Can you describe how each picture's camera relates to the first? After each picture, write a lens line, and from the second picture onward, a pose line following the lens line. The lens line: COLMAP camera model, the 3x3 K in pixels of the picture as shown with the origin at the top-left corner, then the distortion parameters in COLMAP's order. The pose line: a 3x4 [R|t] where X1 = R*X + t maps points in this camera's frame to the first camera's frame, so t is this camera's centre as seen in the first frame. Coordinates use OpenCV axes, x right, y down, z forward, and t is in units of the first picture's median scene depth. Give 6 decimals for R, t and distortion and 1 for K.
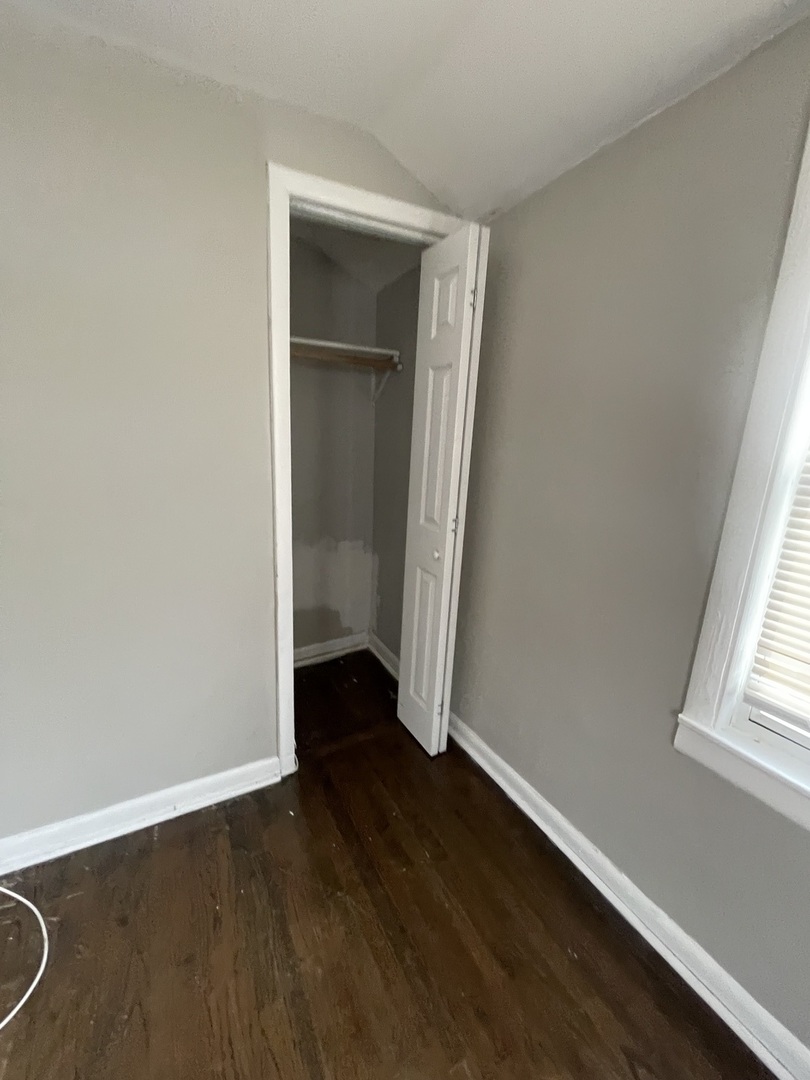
lens RADIAL K [[434.9, 0, 402.4], [0, 434.9, 538.8], [0, 0, 1]] dist [-0.004109, 0.000630]
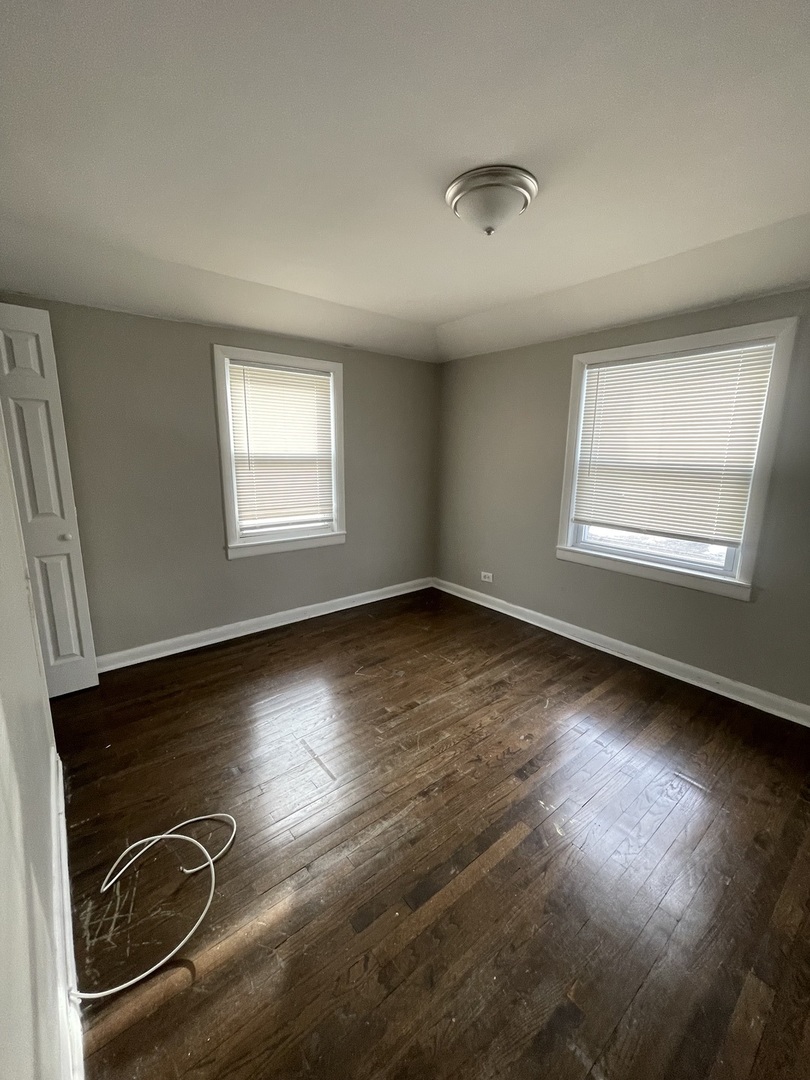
lens RADIAL K [[434.9, 0, 402.4], [0, 434.9, 538.8], [0, 0, 1]] dist [-0.004109, 0.000630]
pose [[-0.183956, -0.235327, 0.954349, -1.923395], [0.216501, 0.937373, 0.272873, -0.134898], [-0.958795, 0.256814, -0.121487, 0.210978]]
